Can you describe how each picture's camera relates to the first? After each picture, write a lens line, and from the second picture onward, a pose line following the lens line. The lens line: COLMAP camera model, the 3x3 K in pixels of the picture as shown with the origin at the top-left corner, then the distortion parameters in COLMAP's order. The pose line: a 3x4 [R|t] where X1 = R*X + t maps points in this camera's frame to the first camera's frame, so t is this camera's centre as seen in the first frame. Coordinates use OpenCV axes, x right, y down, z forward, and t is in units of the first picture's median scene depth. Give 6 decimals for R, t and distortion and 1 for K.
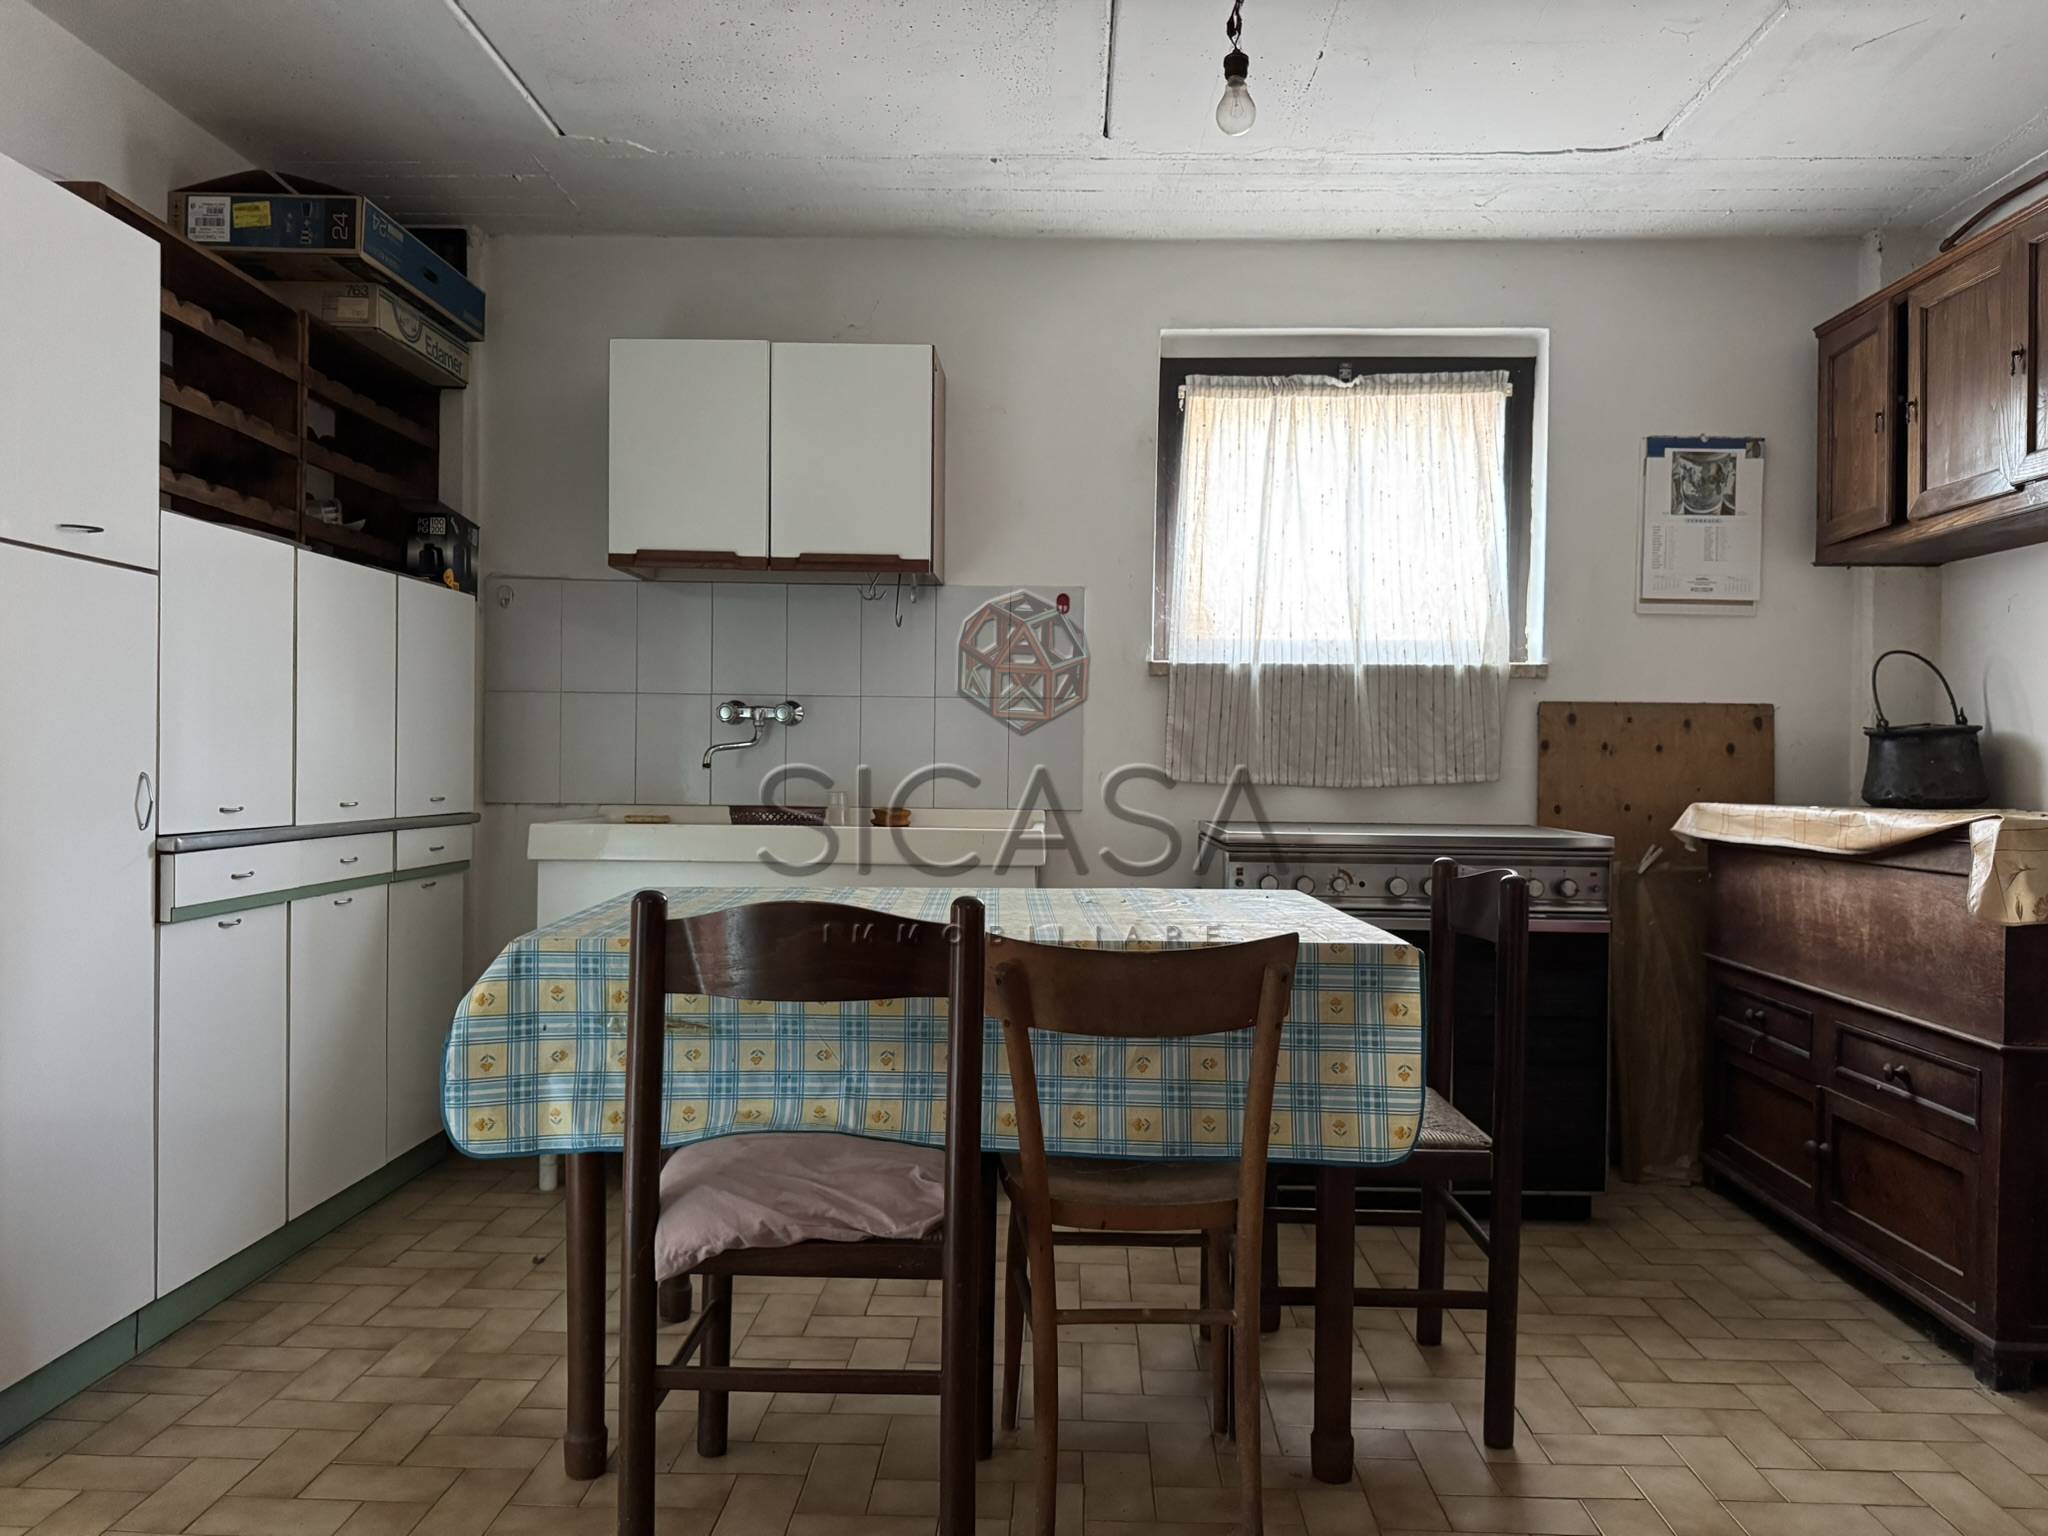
lens RADIAL K [[1443.3, 0, 1024.0], [0, 1443.3, 768.0], [0, 0, 1]] dist [0.037129, -0.002582]
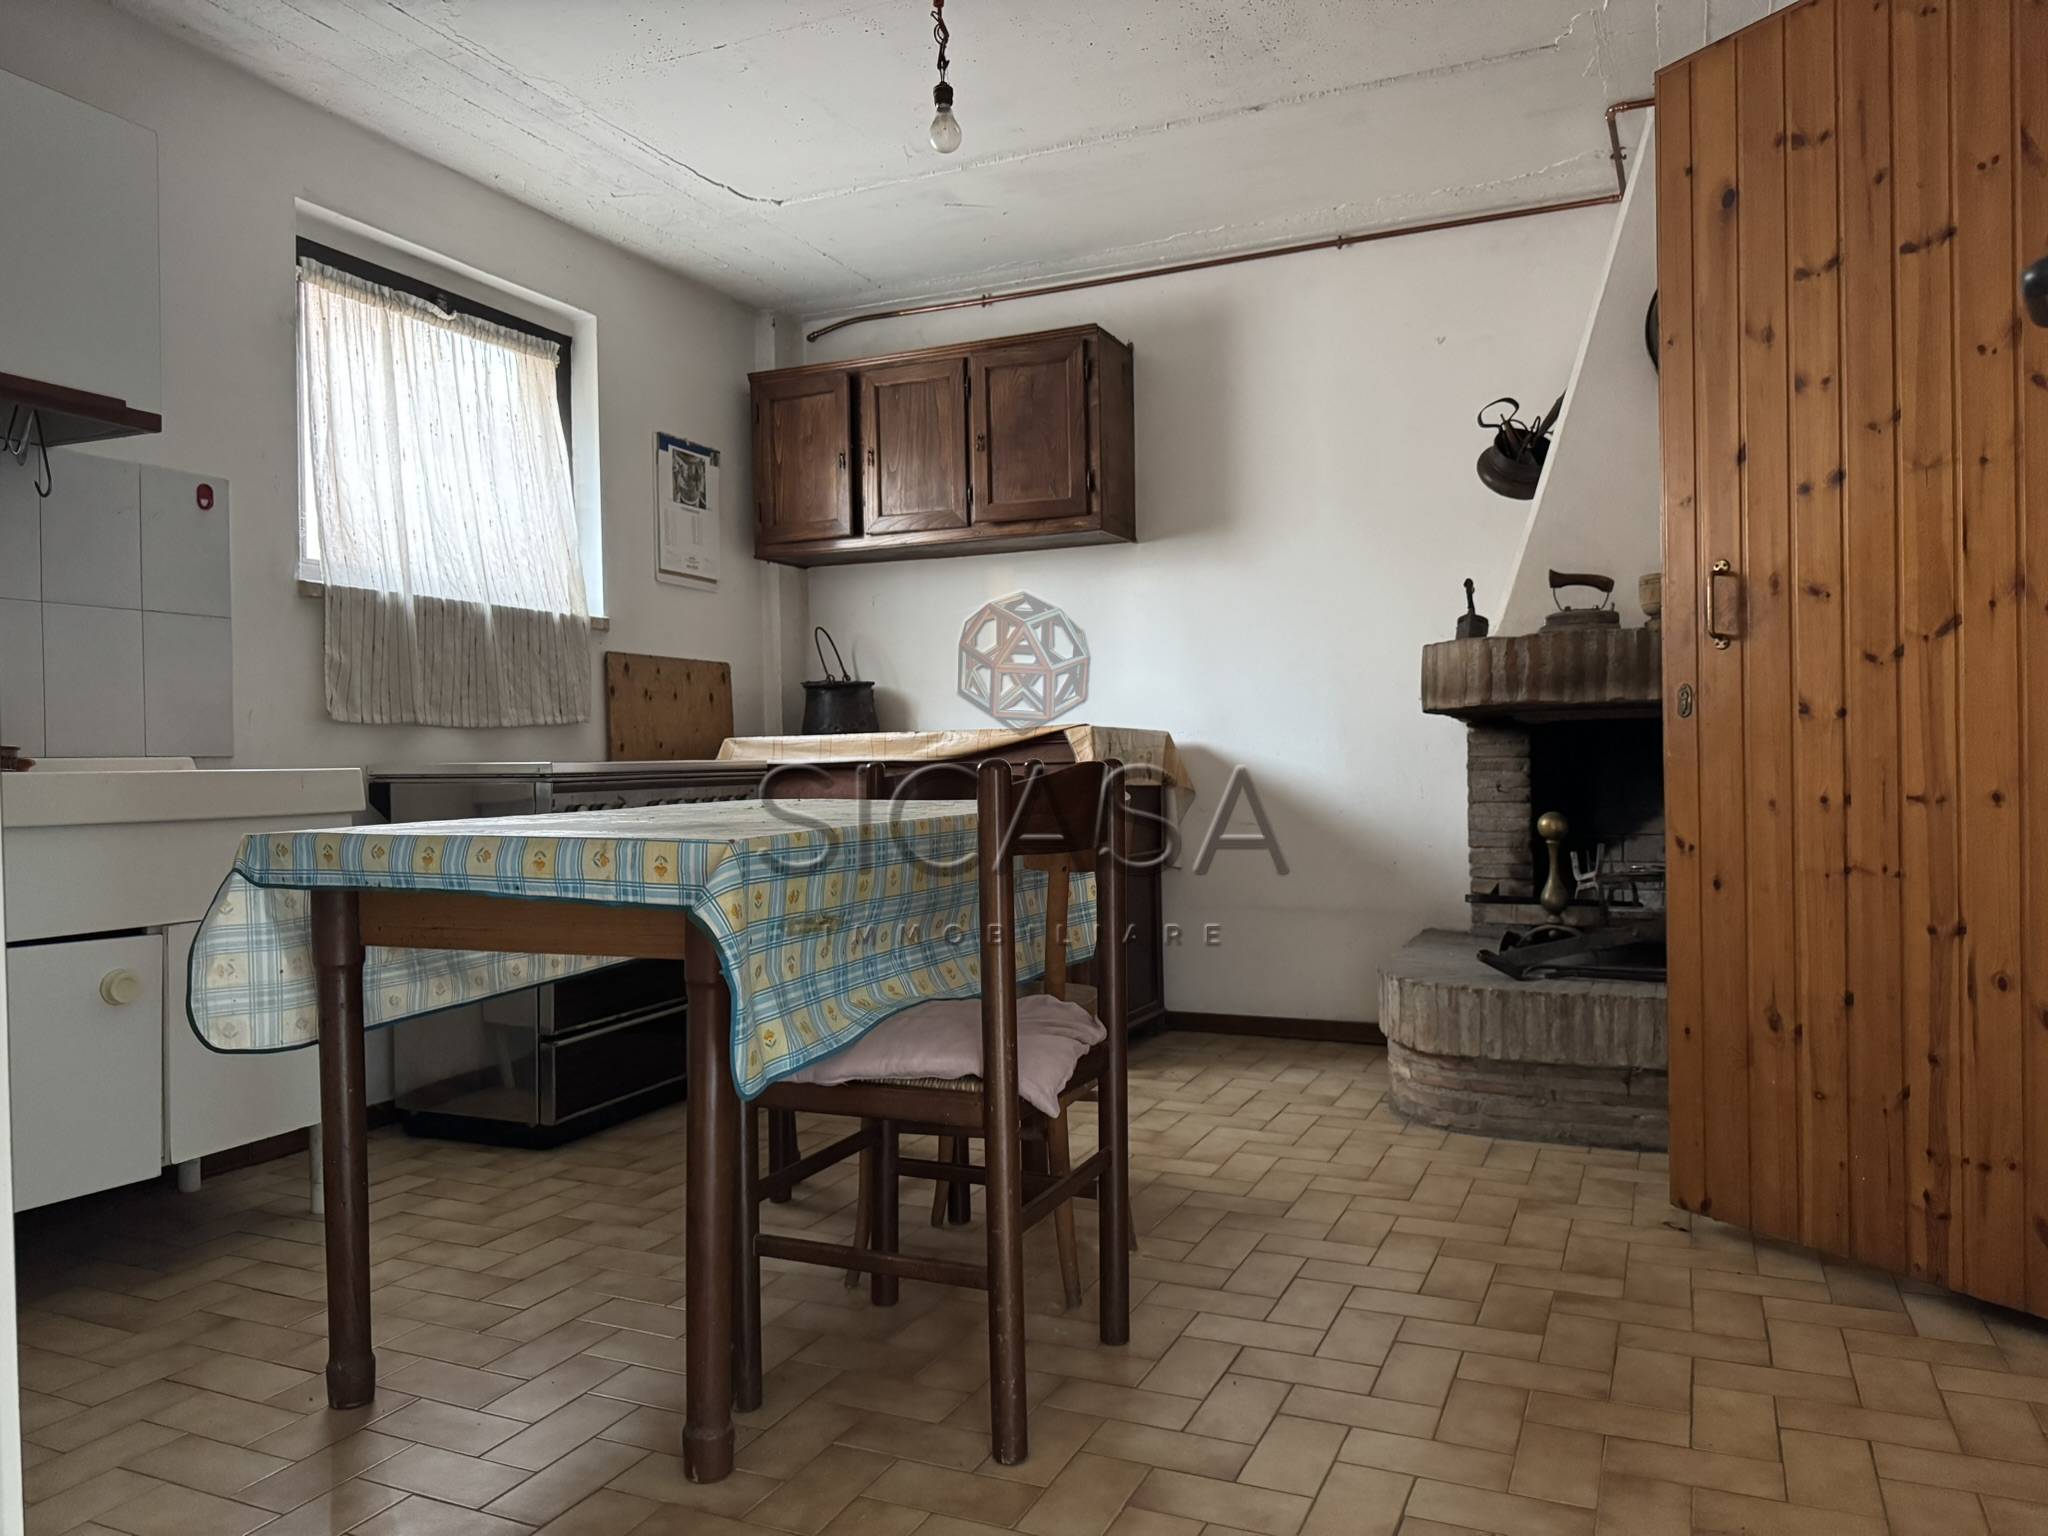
lens RADIAL K [[1451.4, 0, 1024.0], [0, 1451.4, 768.0], [0, 0, 1]] dist [0.002977, -0.000513]
pose [[0.389028, -0.020657, 0.920994, -0.548283], [0.024059, 0.999635, 0.012259, 0.037873], [-0.920912, 0.017389, 0.389383, 0.273272]]
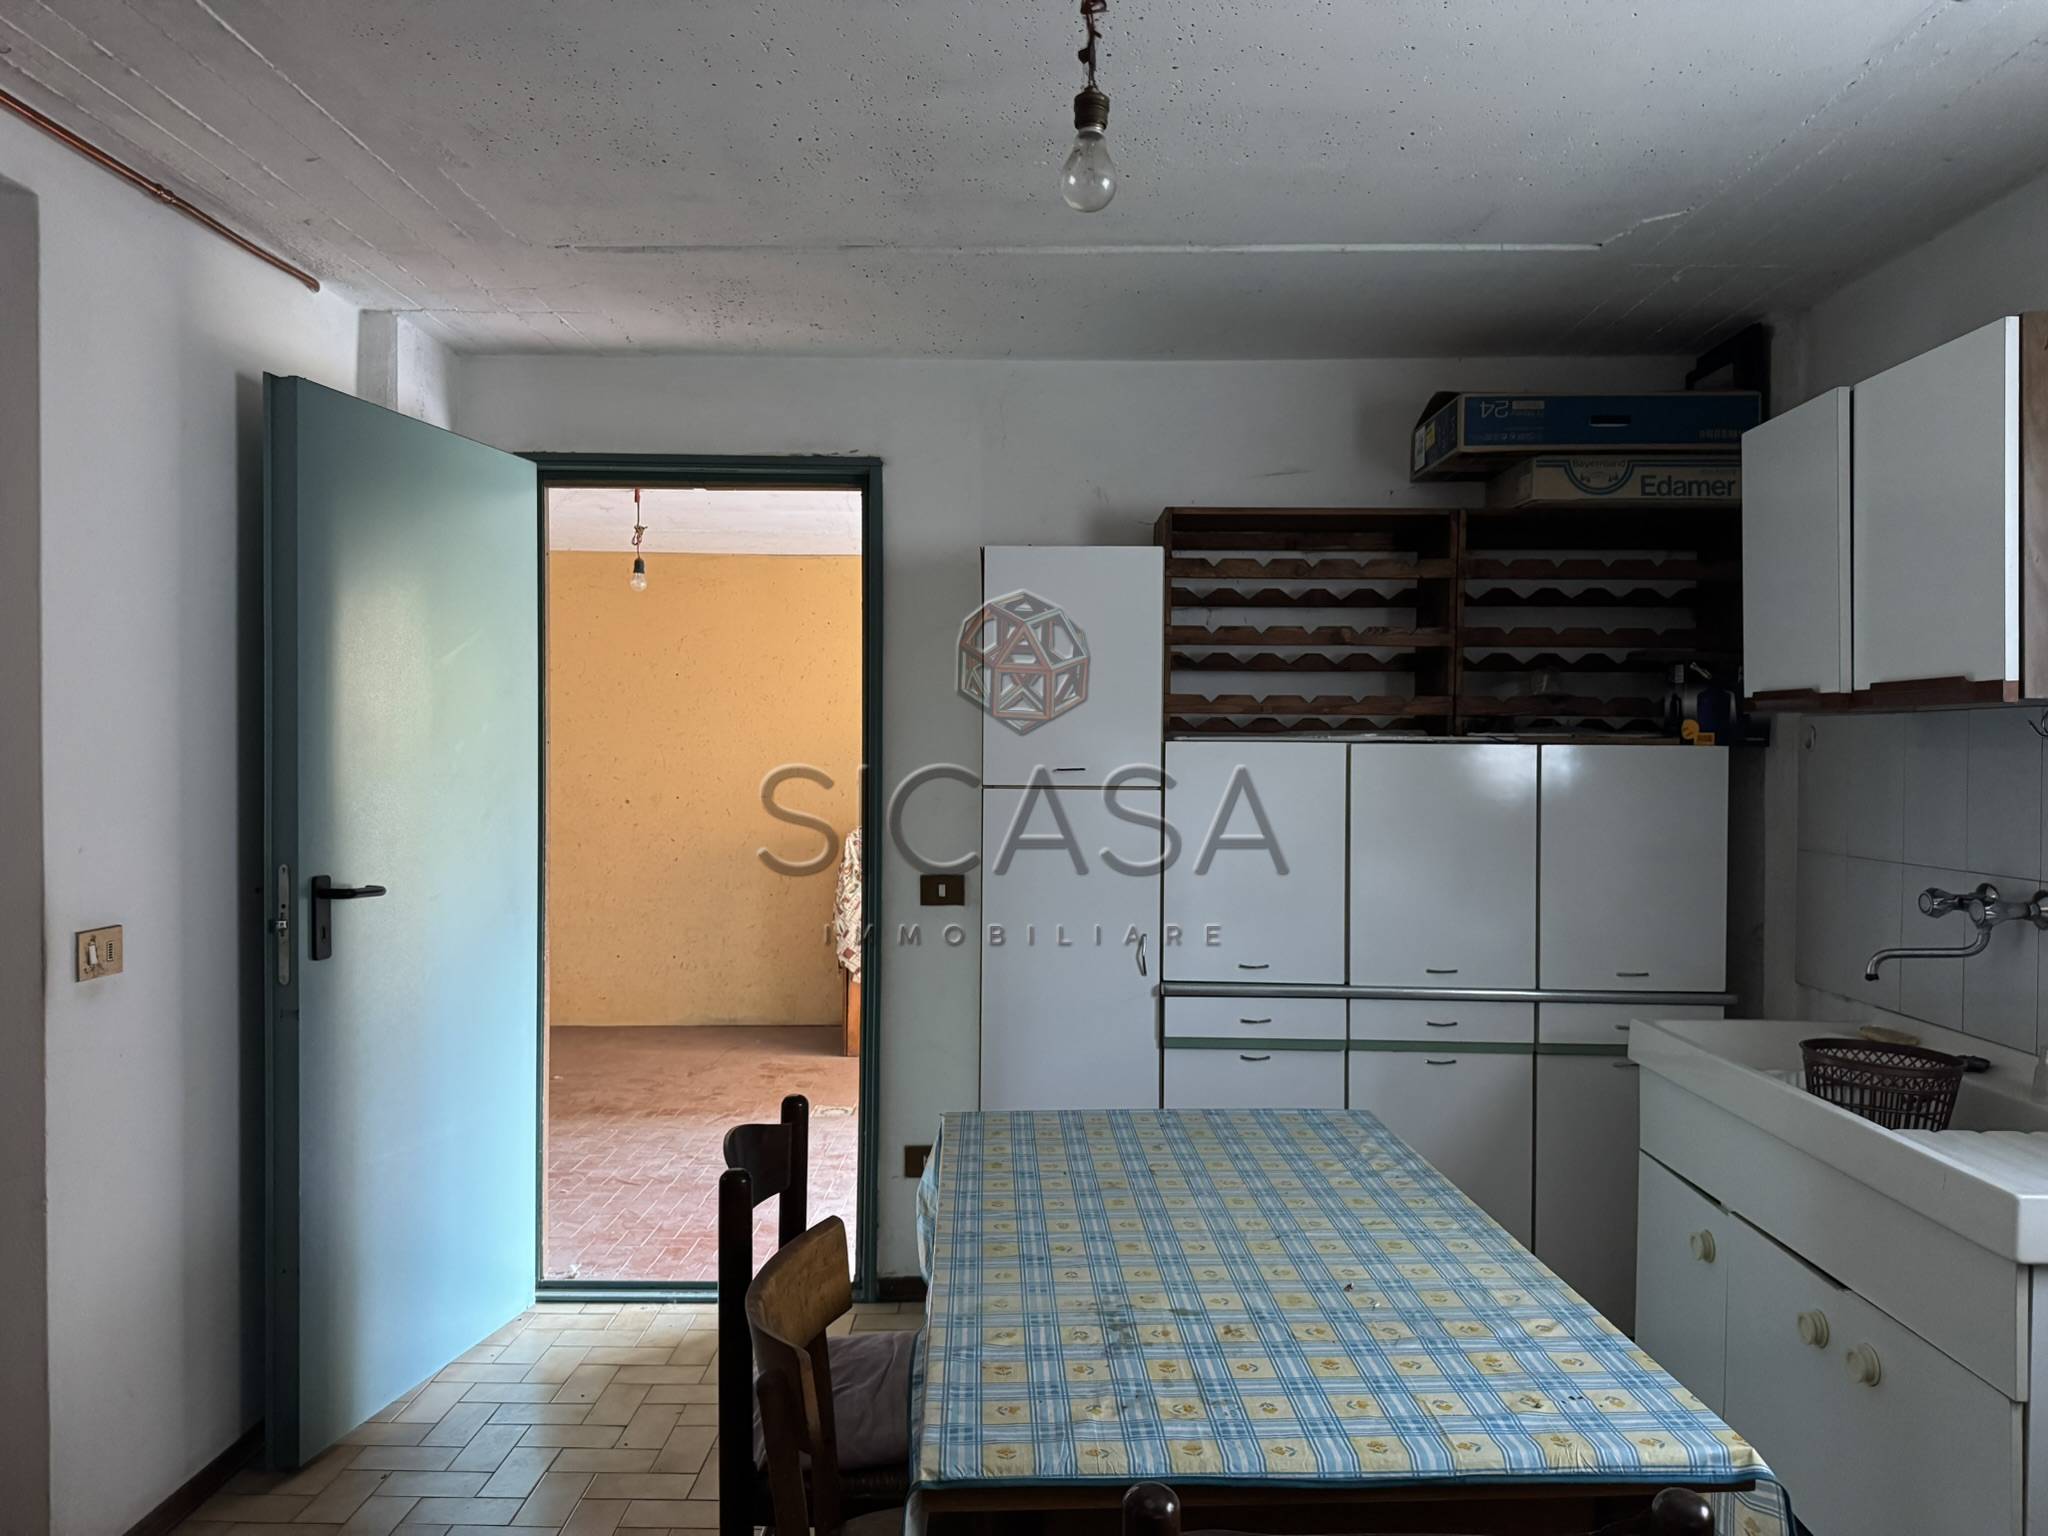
lens RADIAL K [[1443.3, 0, 1024.0], [0, 1443.3, 768.0], [0, 0, 1]] dist [0.037129, -0.002582]
pose [[-0.004537, 0.001752, -0.999988, 0.480046], [-0.014027, 0.999900, 0.001815, -0.097535], [0.999891, 0.014035, -0.004512, 0.560127]]
